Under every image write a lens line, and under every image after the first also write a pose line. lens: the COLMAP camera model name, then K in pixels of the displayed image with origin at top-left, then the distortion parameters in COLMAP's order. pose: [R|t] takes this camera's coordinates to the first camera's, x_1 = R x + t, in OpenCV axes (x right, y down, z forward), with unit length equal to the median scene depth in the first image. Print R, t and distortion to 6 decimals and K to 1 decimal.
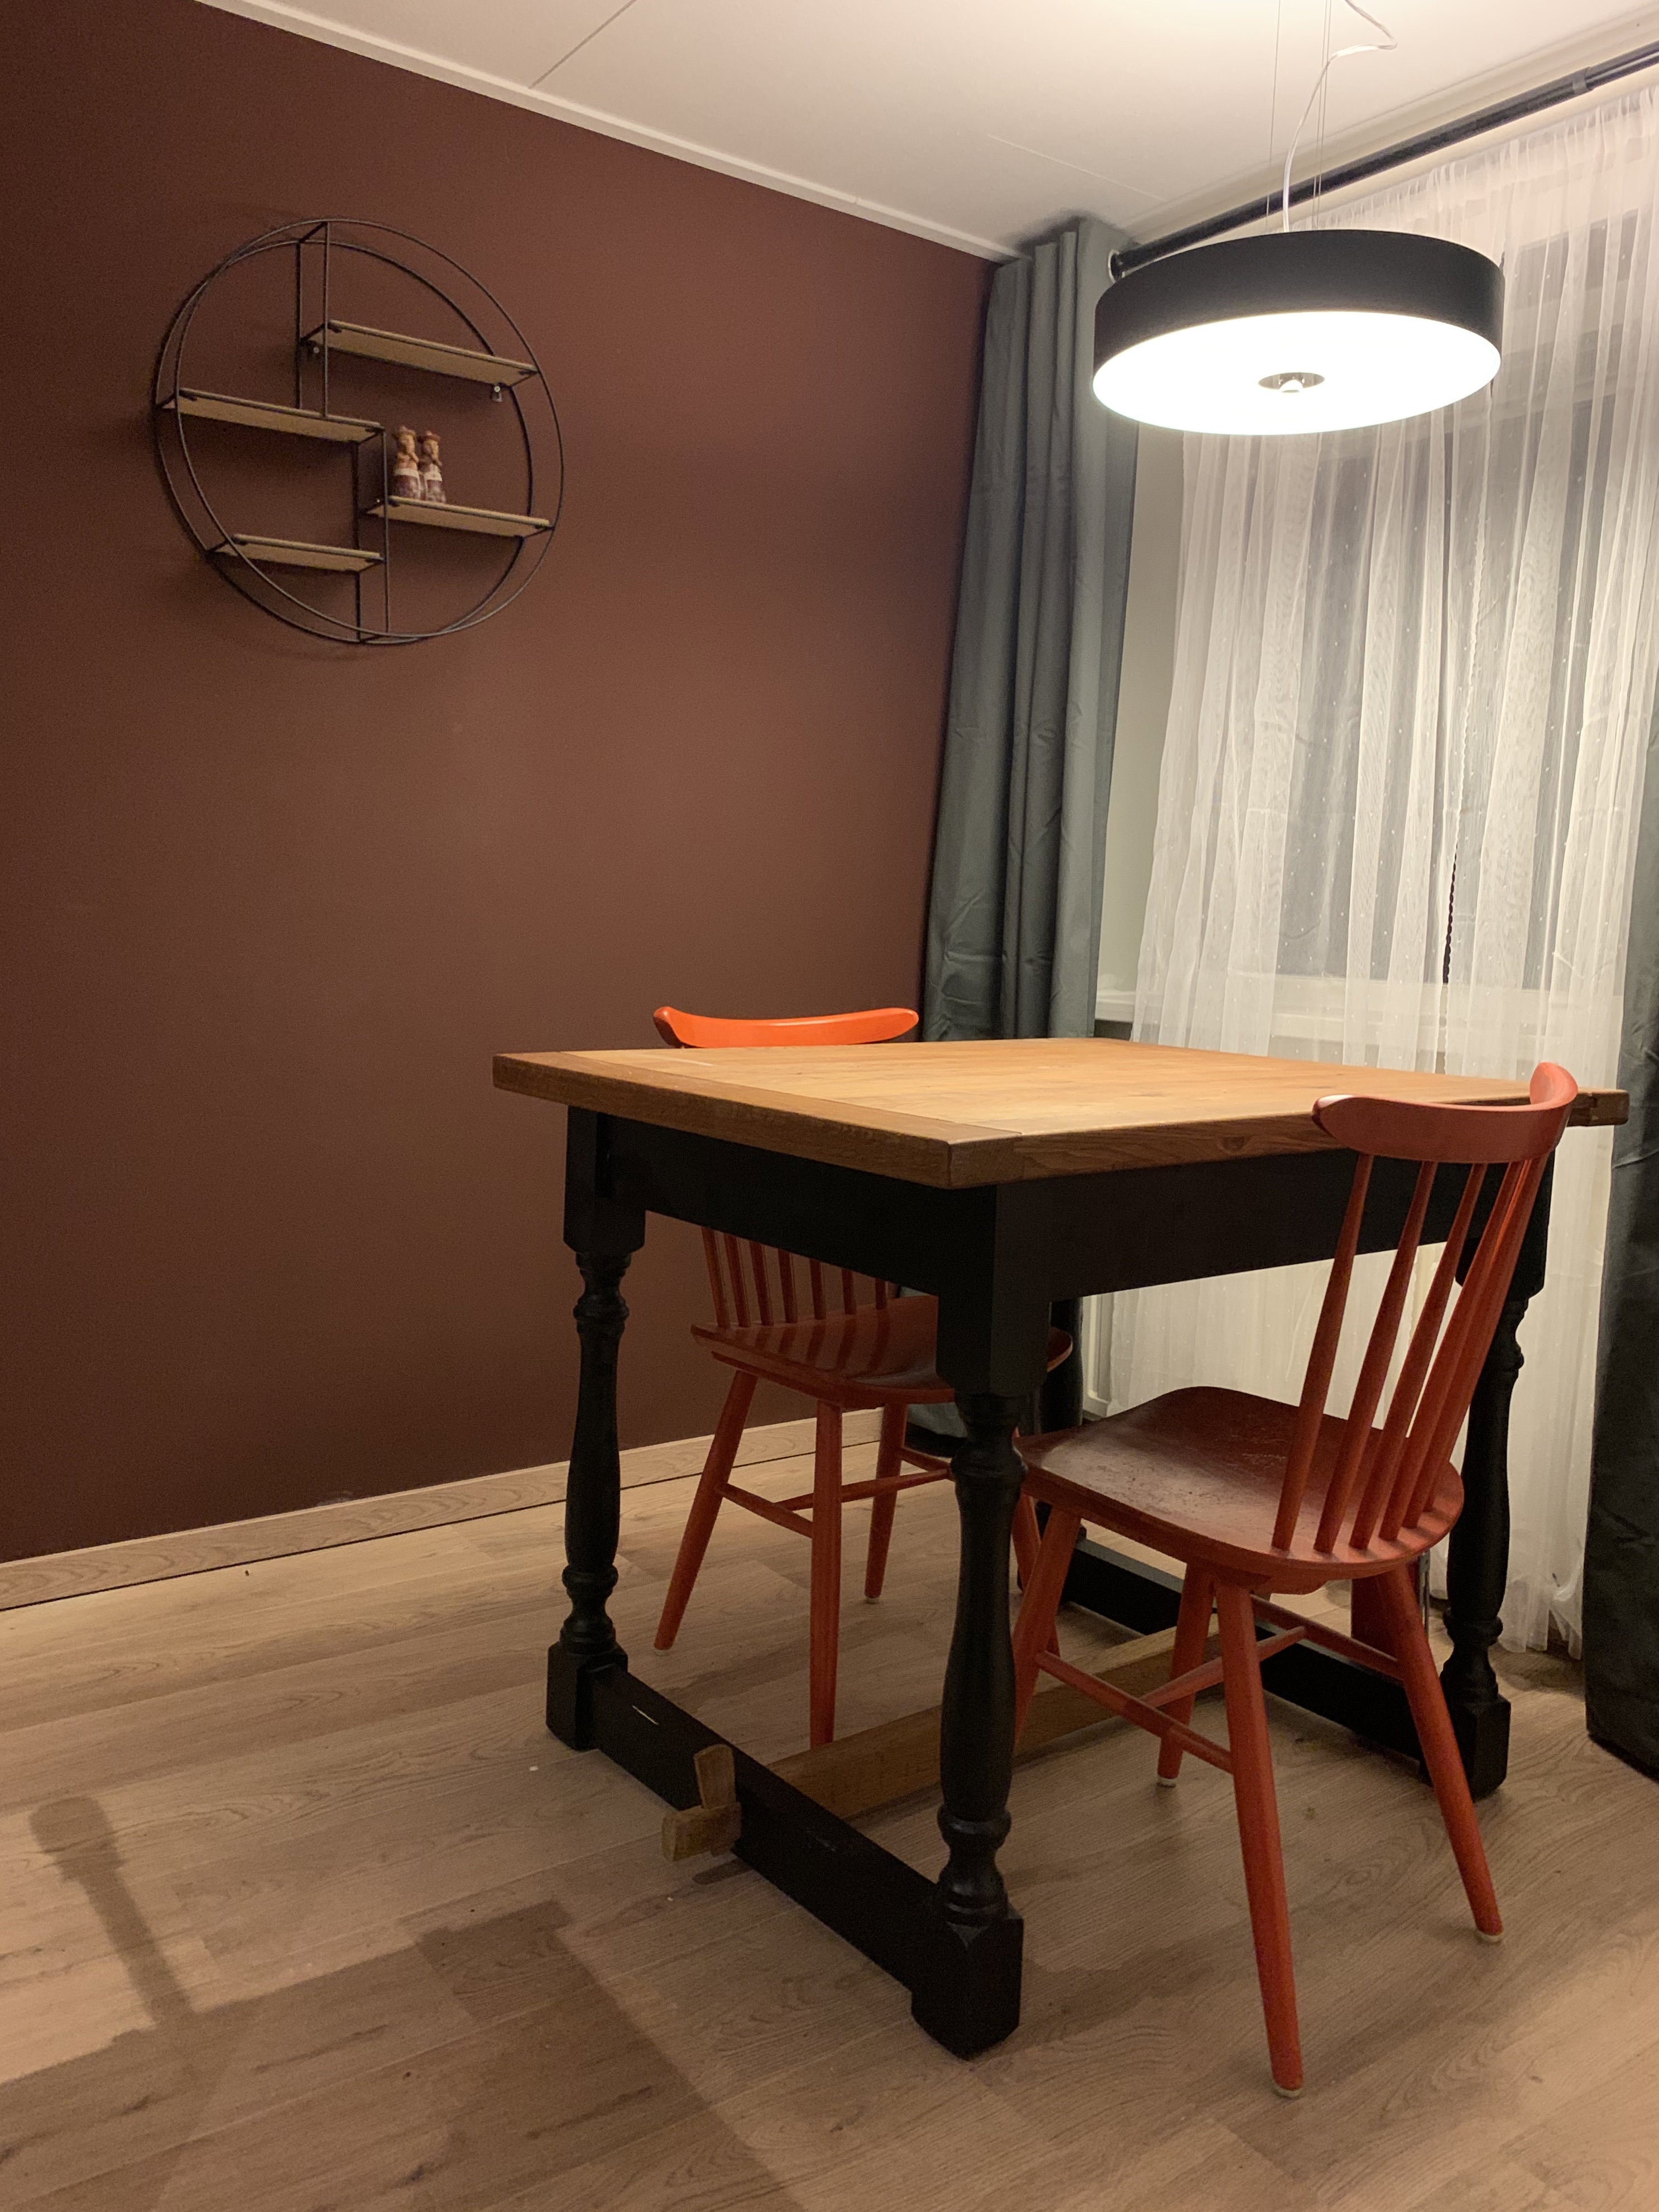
lens RADIAL K [[1703.1, 0, 829.5], [0, 1703.1, 1106.0], [0, 0, 1]] dist [0.008457, 0.010400]
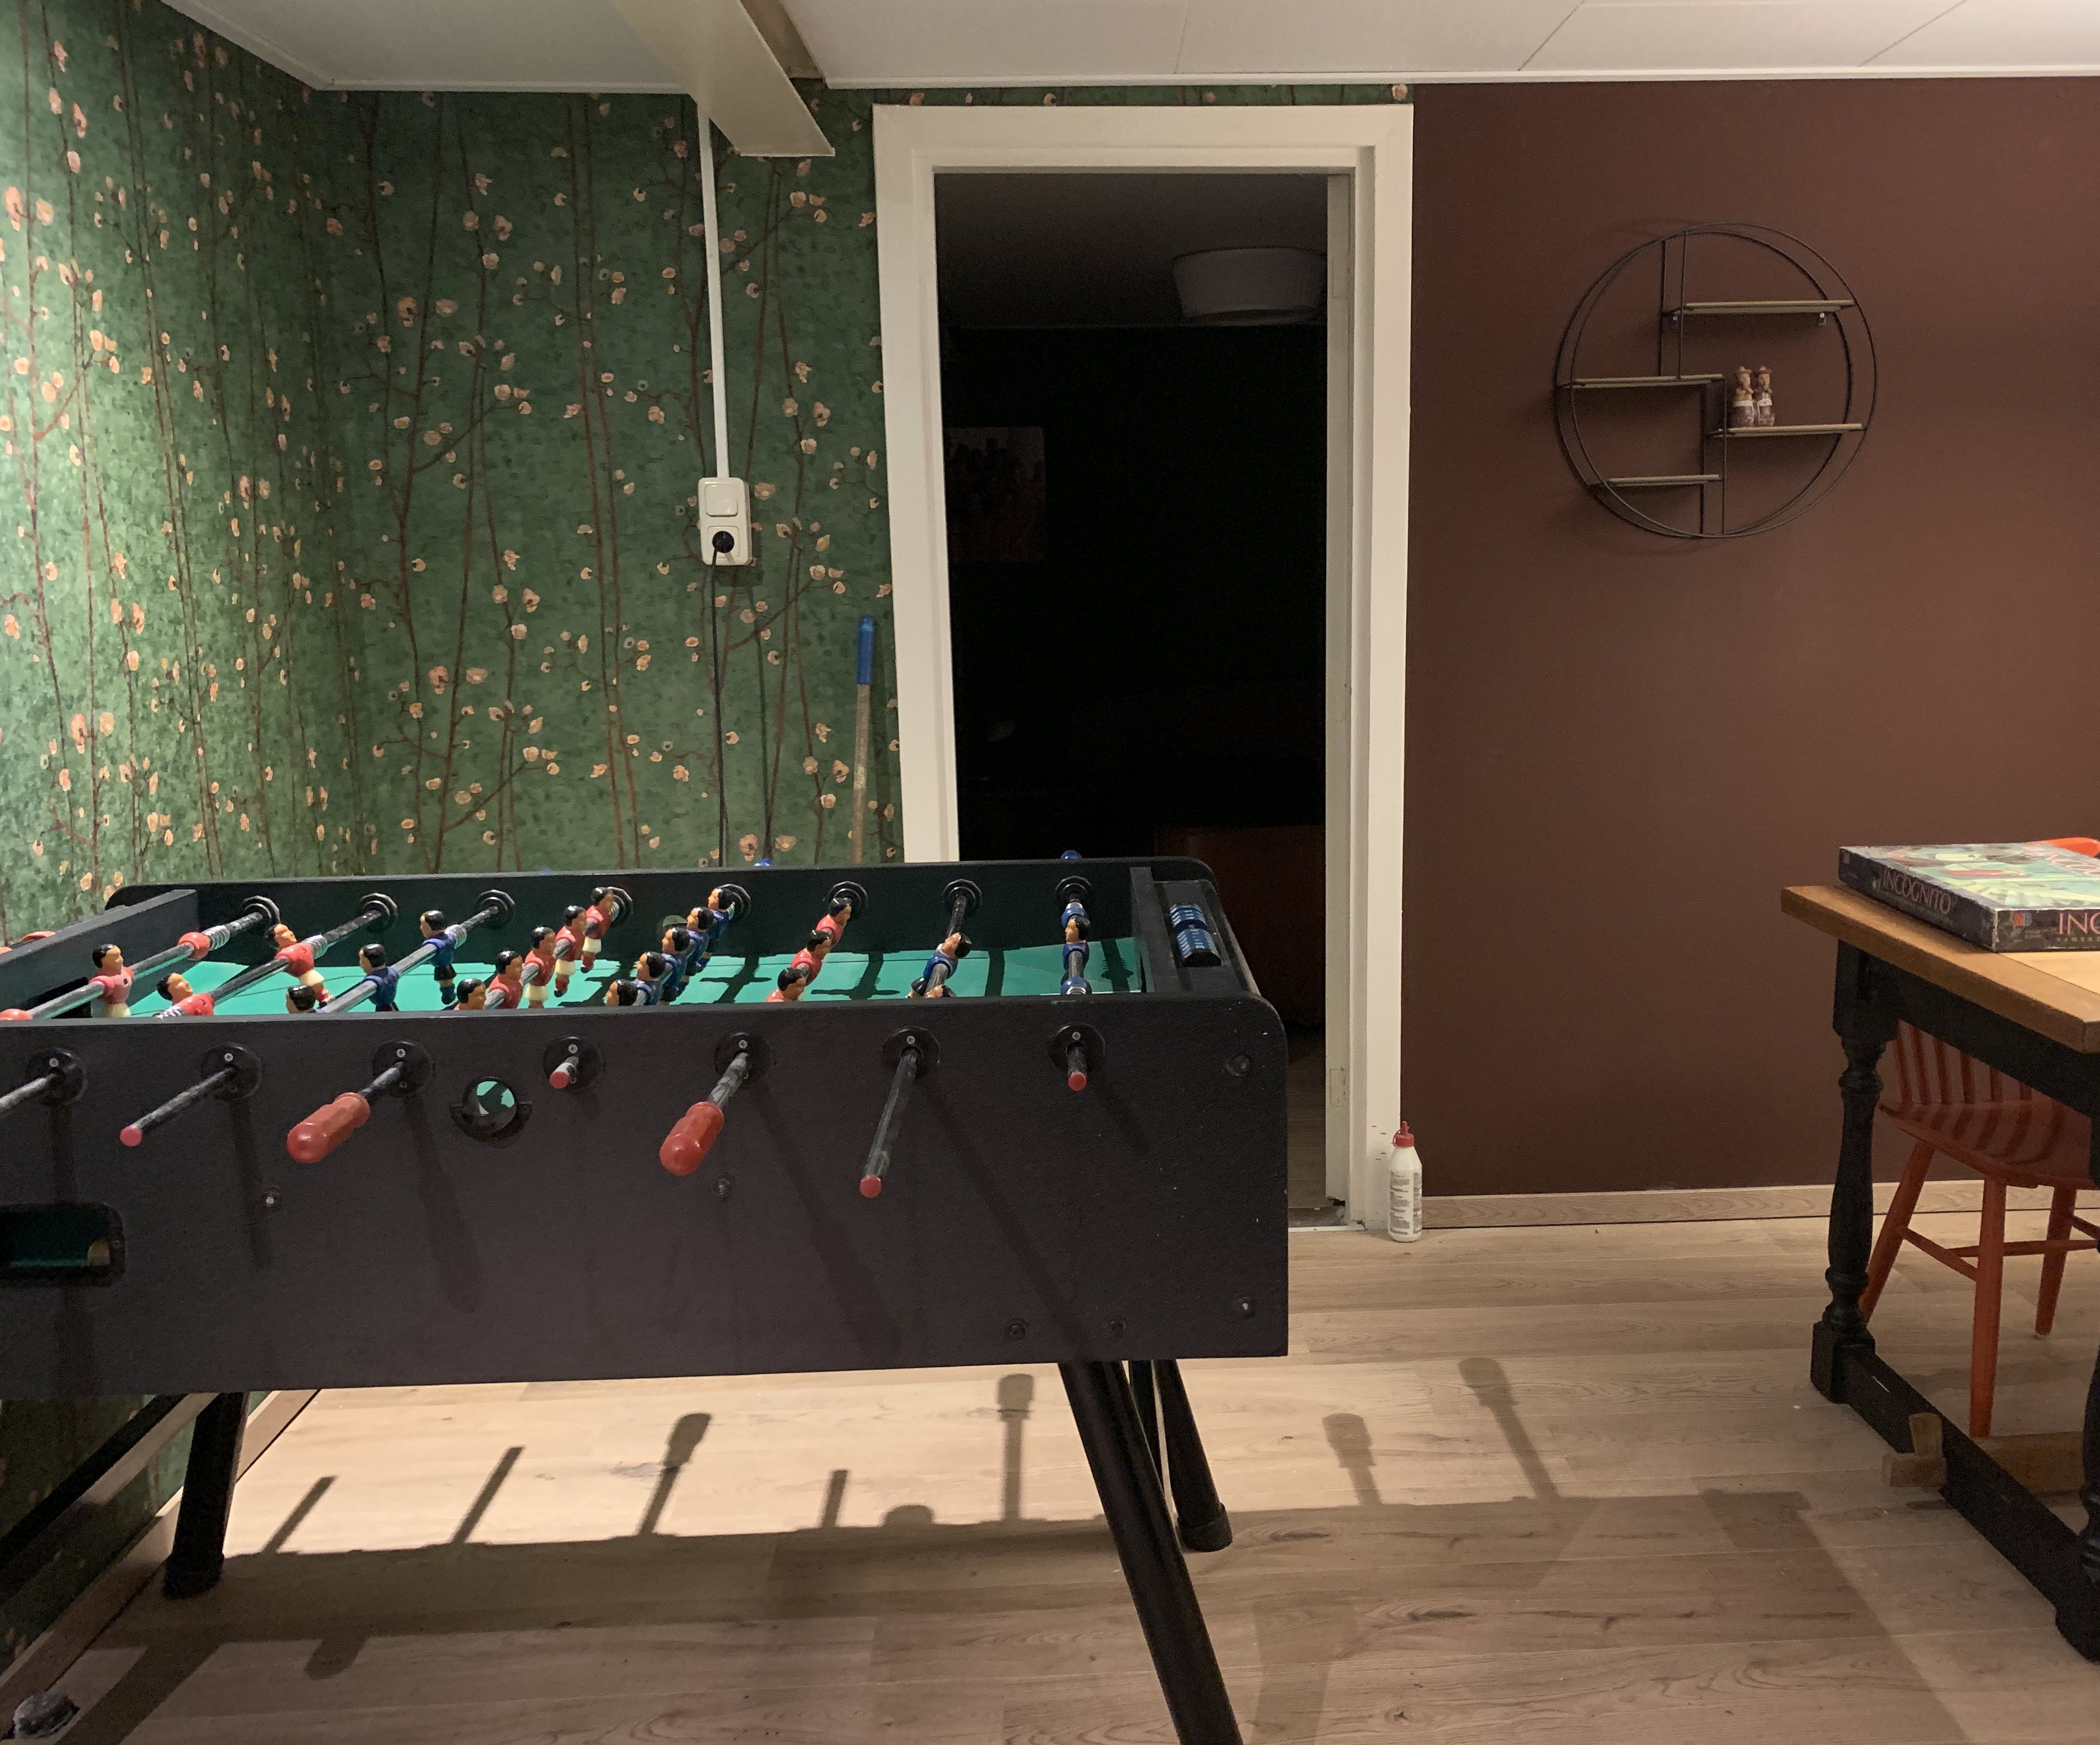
lens RADIAL K [[1735.4, 0, 1142.3], [0, 1735.4, 865.3], [0, 0, 1]] dist [0.000796, -0.009972]
pose [[0.830140, 0.044222, -0.555798, 0.161596], [-0.011546, 0.997999, 0.062160, -0.141170], [0.557435, -0.045184, 0.828990, -0.478101]]
